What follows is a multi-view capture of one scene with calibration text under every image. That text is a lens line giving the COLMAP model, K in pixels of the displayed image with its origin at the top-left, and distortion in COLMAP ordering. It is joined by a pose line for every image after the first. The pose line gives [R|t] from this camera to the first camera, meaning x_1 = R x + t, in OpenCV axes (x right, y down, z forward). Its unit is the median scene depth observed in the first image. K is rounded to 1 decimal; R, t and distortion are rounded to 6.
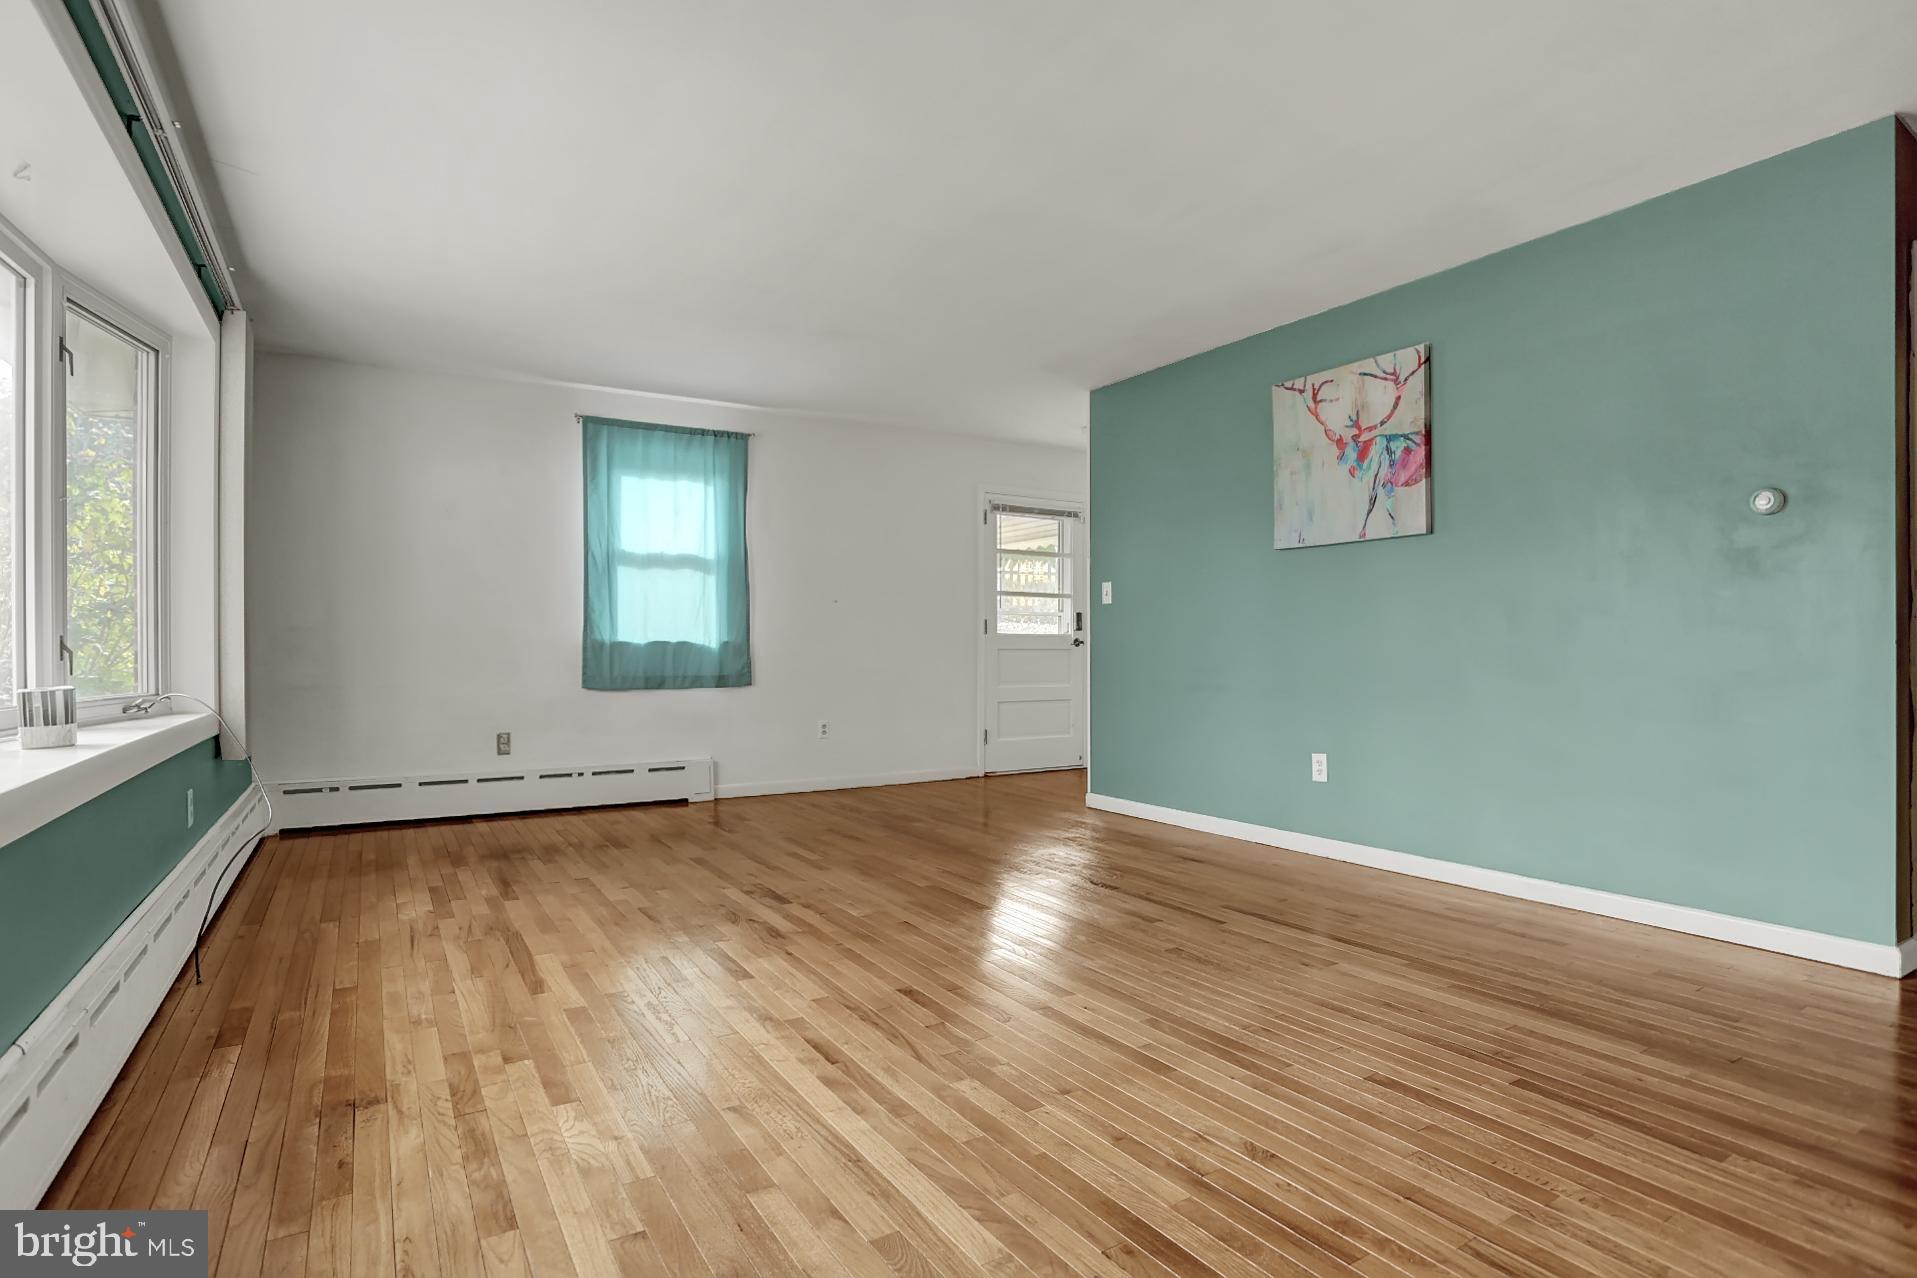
lens RADIAL K [[969.9, 0, 947.3], [0, 969.9, 644.0], [0, 0, 1]] dist [-0.063128, 0.026157]
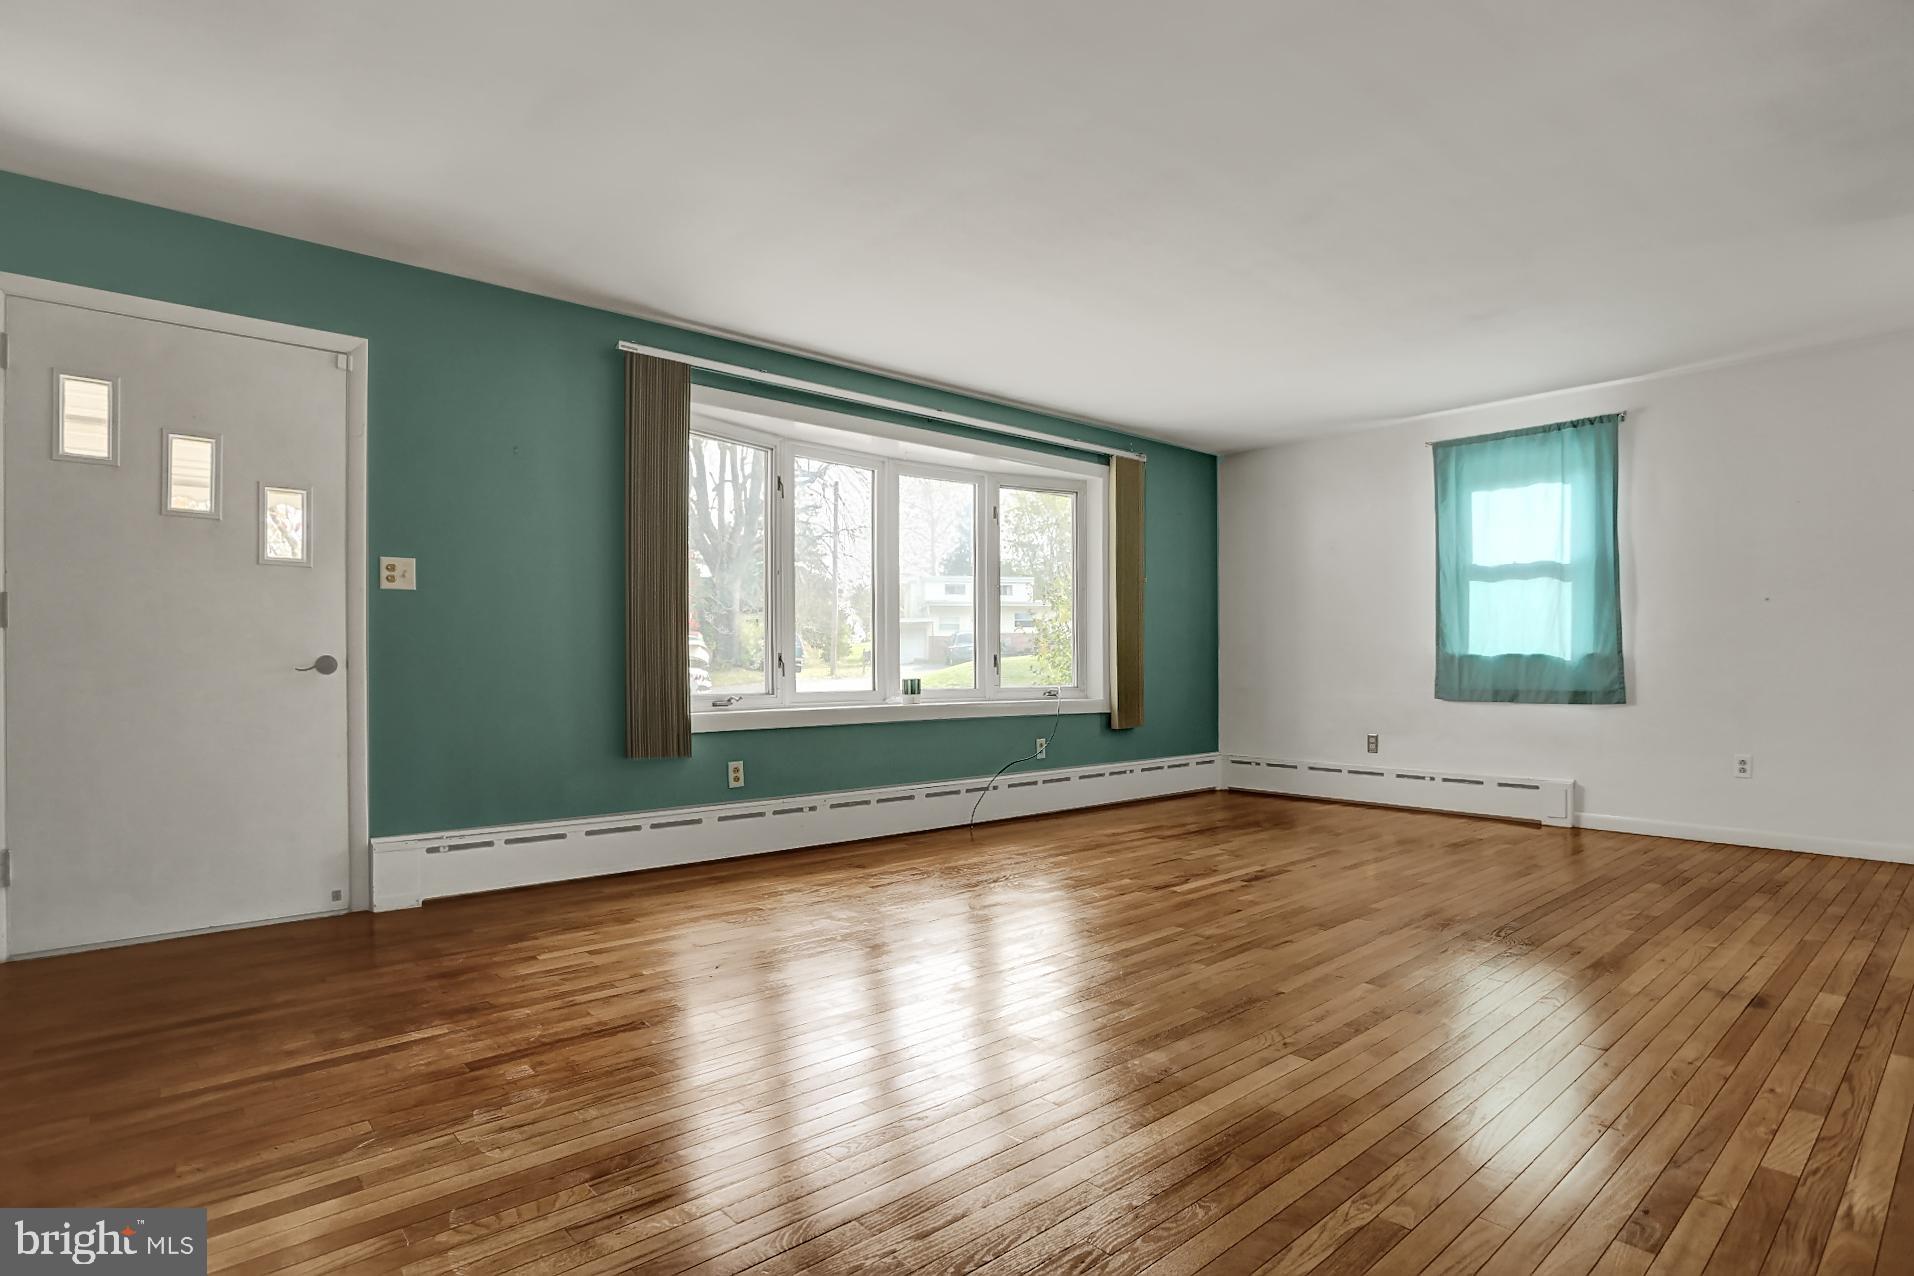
lens RADIAL K [[968.4, 0, 987.2], [0, 968.4, 665.6], [0, 0, 1]] dist [-0.063128, 0.026157]
pose [[0.197332, 0.003991, -0.980329, 0.540023], [0.001462, 0.999989, 0.004365, 0.004158], [0.980336, -0.002294, 0.197324, 0.290359]]
